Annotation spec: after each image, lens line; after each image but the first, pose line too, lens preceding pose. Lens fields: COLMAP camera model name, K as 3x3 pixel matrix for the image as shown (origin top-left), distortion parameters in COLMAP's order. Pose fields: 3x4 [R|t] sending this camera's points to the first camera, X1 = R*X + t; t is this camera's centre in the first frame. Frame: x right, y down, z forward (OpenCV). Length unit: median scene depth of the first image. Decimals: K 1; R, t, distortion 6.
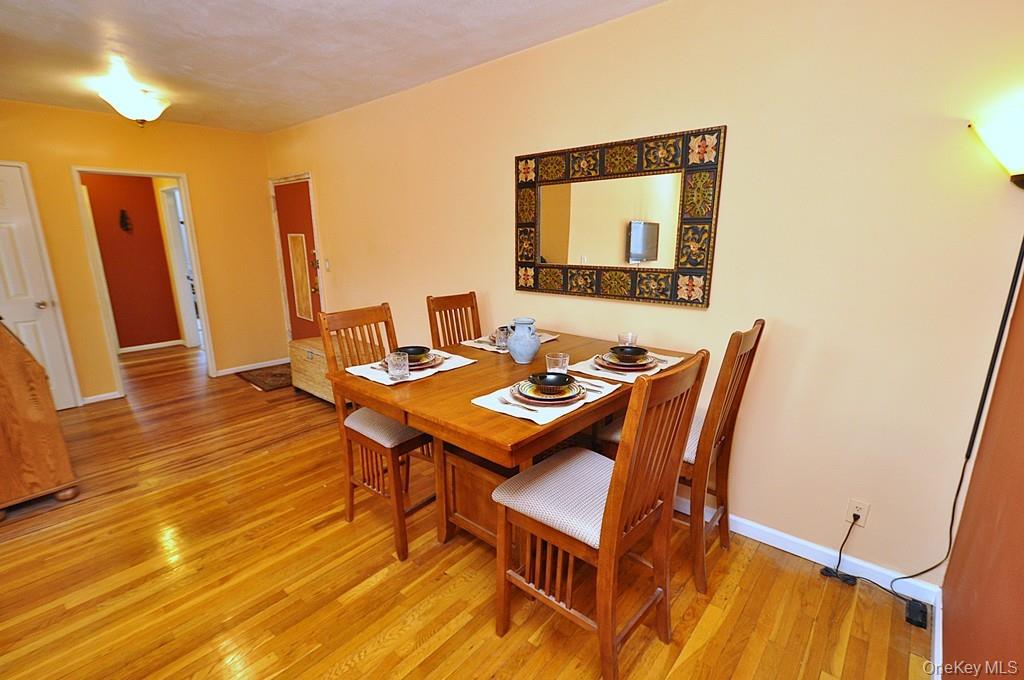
lens RADIAL K [[460.4, 0, 504.0], [0, 460.4, 353.8], [0, 0, 1]] dist [0.007598, -0.002494]
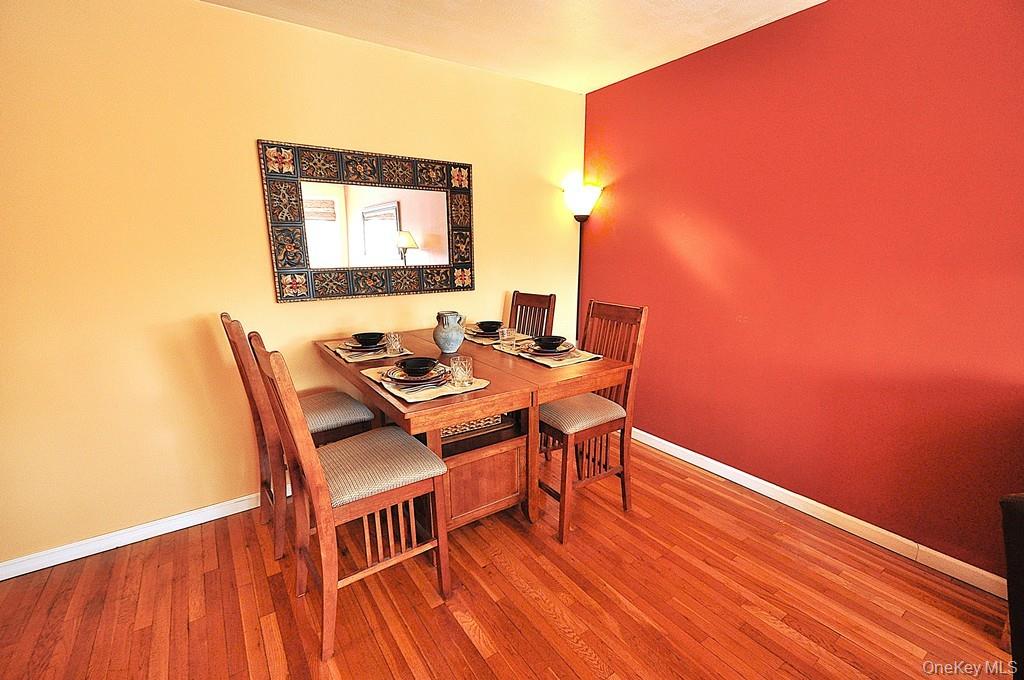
lens RADIAL K [[460.4, 0, 518.5], [0, 460.4, 349.2], [0, 0, 1]] dist [0.007598, -0.002494]
pose [[0.227295, -0.205901, 0.951810, -0.885174], [0.243979, 0.958260, 0.149034, -0.101680], [-0.942768, 0.198347, 0.268043, 0.517211]]
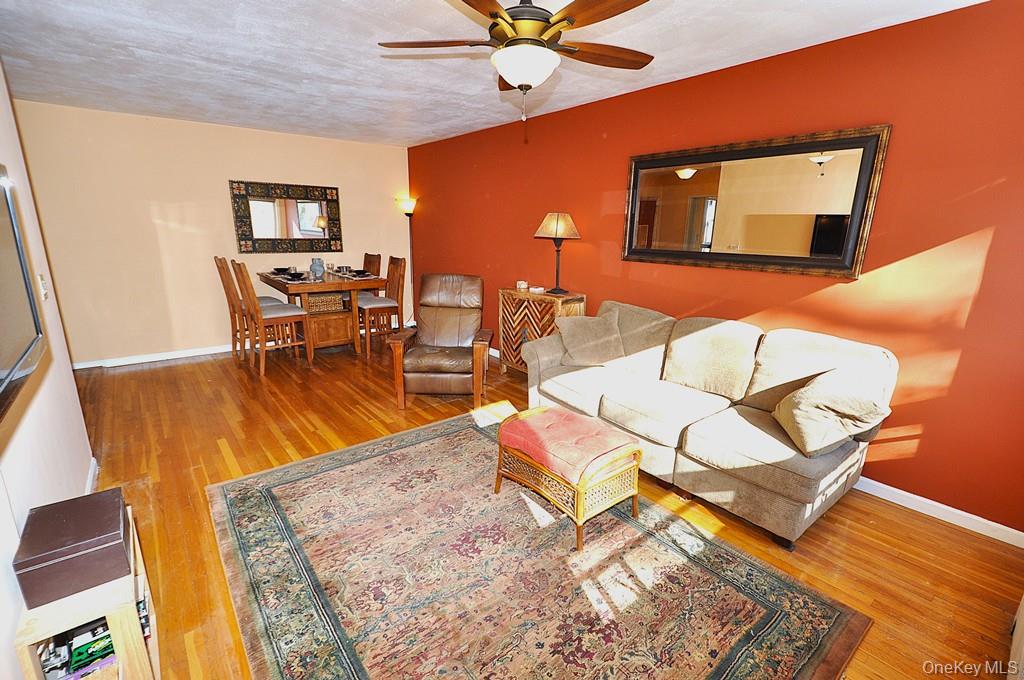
lens RADIAL K [[460.4, 0, 507.9], [0, 460.4, 349.7], [0, 0, 1]] dist [0.007598, -0.002494]
pose [[0.170487, -0.240242, 0.955624, -2.088657], [0.230123, 0.952712, 0.198455, 0.130449], [-0.958111, 0.186077, 0.217710, -0.412970]]
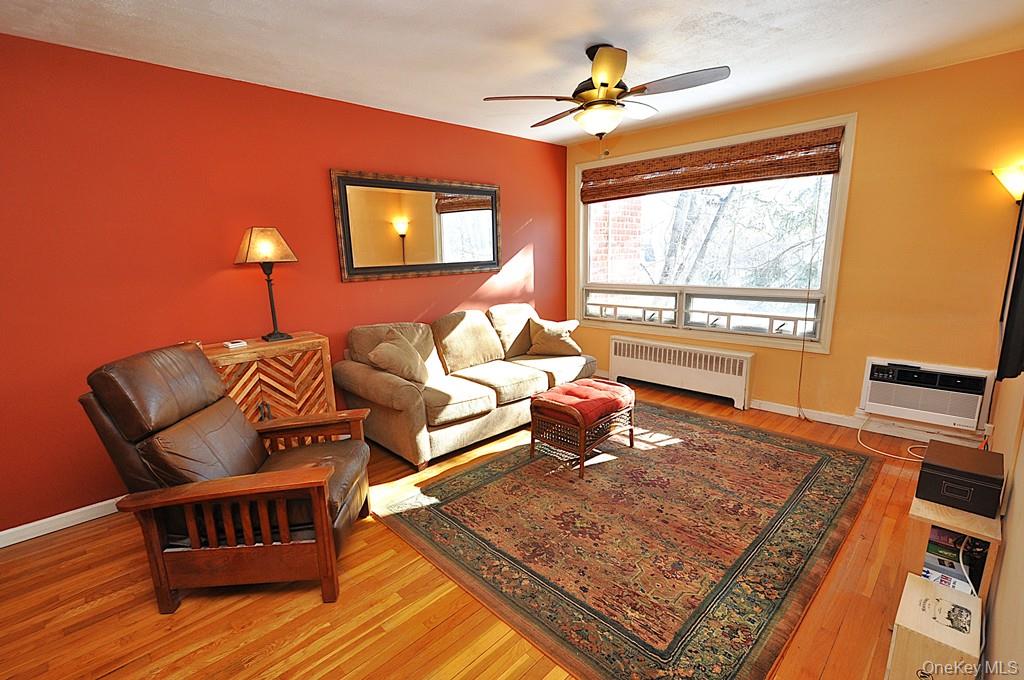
lens RADIAL K [[460.4, 0, 511.8], [0, 460.4, 351.4], [0, 0, 1]] dist [0.007598, -0.002494]
pose [[-0.996511, 0.017553, 0.081591, -1.012692], [0.053343, 0.885835, 0.460924, -0.216126], [-0.064185, 0.463668, -0.883681, 0.897721]]
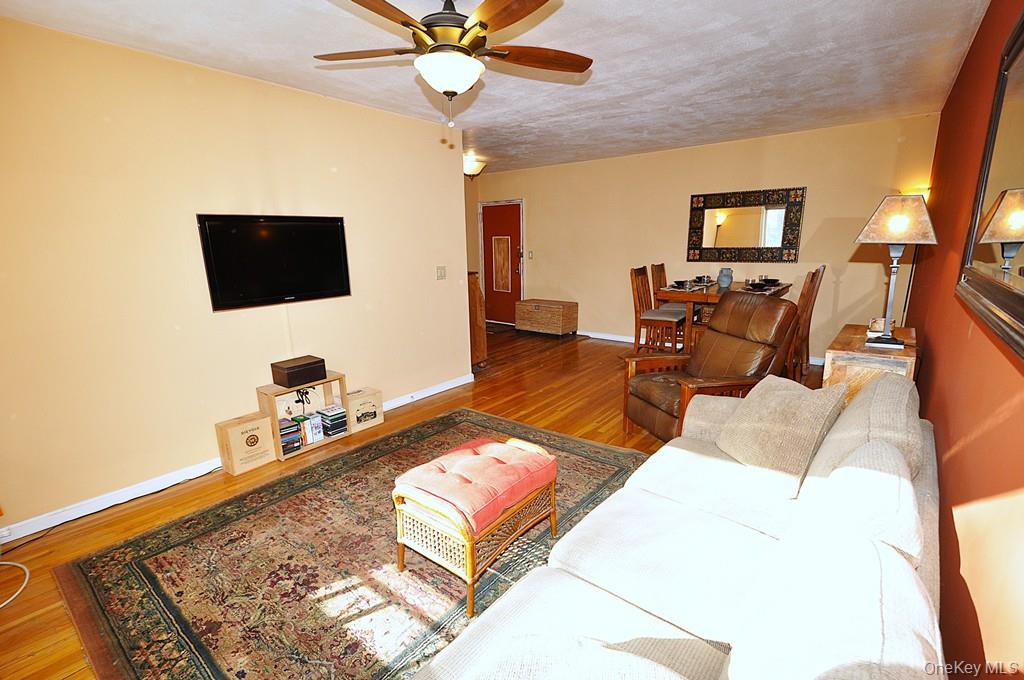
lens RADIAL K [[460.4, 0, 511.2], [0, 460.4, 350.2], [0, 0, 1]] dist [0.007598, -0.002494]
pose [[0.998065, -0.025531, 0.056697, -1.100097], [0.026628, 0.999471, -0.018679, 0.332390], [-0.056190, 0.020153, 0.998217, -1.185568]]
